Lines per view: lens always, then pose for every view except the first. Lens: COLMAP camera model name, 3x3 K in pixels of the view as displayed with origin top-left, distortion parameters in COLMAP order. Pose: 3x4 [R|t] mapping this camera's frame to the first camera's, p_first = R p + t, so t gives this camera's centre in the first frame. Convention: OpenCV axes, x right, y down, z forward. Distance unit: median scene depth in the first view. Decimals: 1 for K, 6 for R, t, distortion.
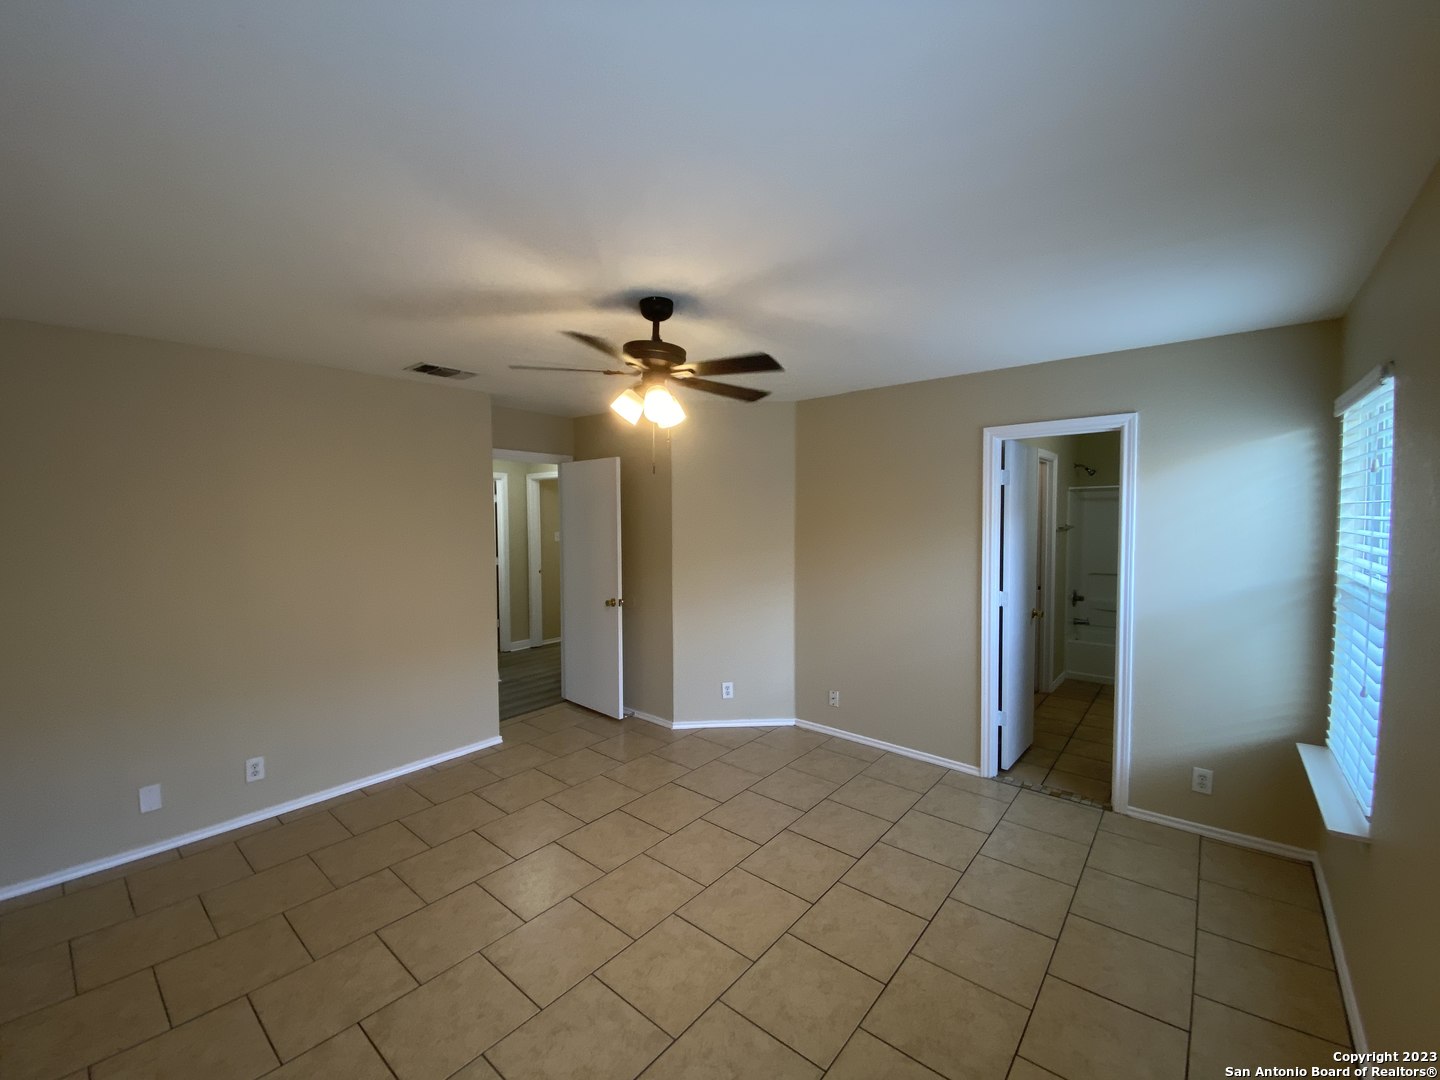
lens RADIAL K [[583.5, 0, 714.1], [0, 583.5, 542.1], [0, 0, 1]] dist [0.041064, -0.031112]
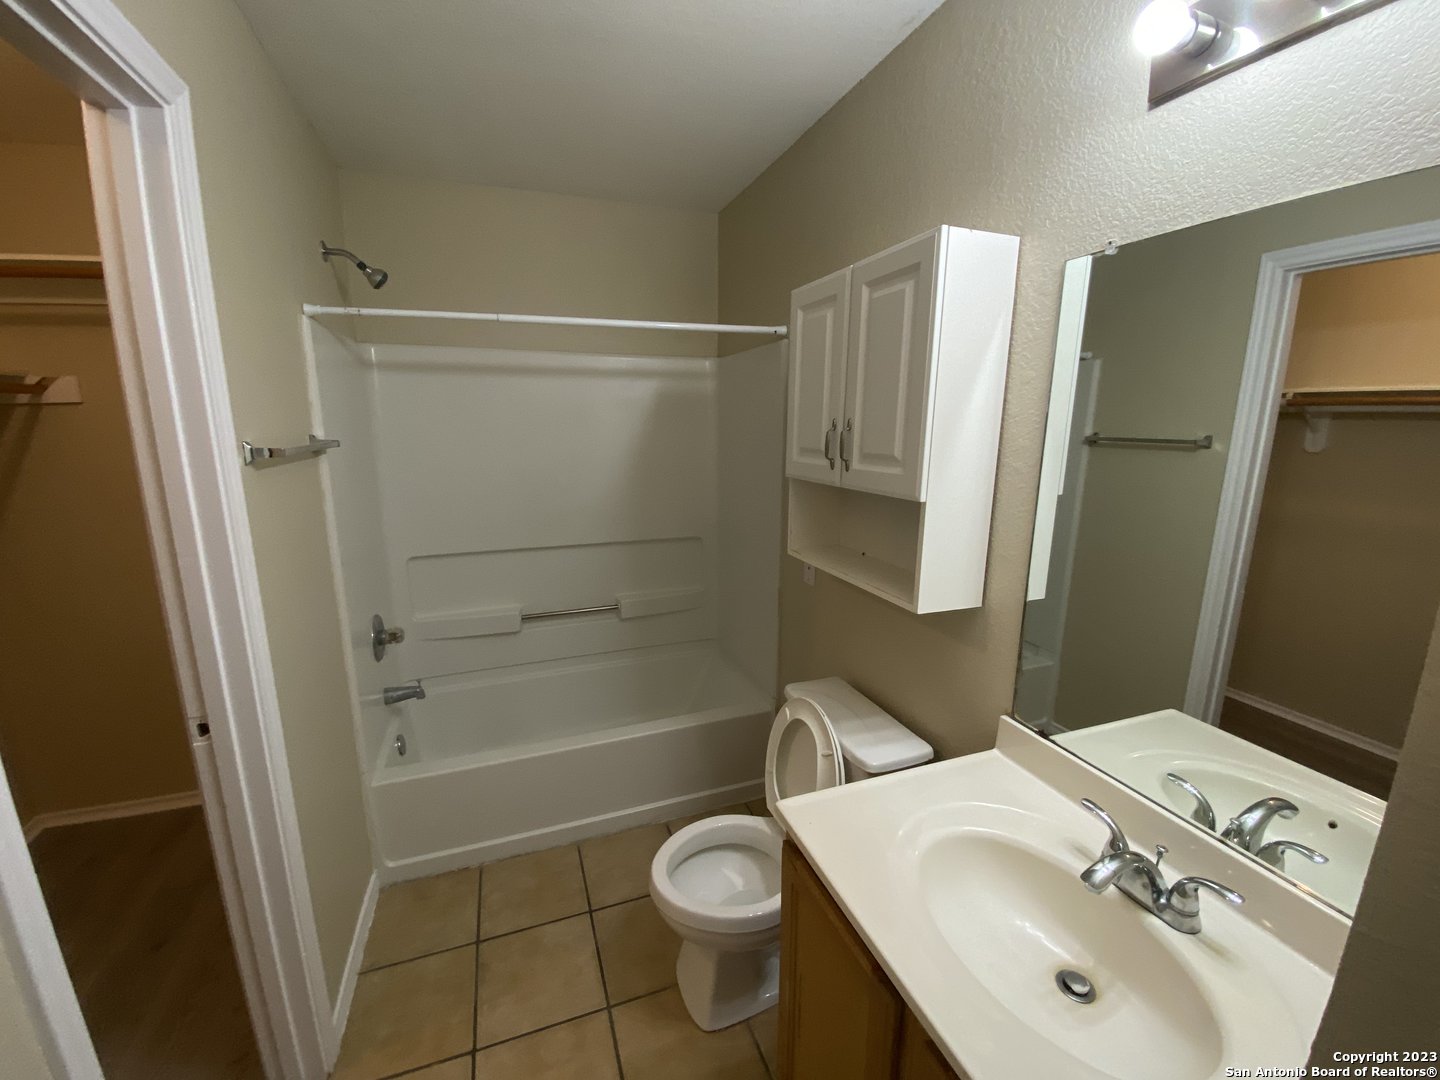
lens RADIAL K [[583.5, 0, 714.1], [0, 583.5, 542.1], [0, 0, 1]] dist [0.041064, -0.031112]
pose [[0.501706, -0.167585, 0.848650, 0.450982], [0.033970, 0.984115, 0.174253, -0.022590], [-0.864371, -0.058595, 0.499429, 0.696180]]
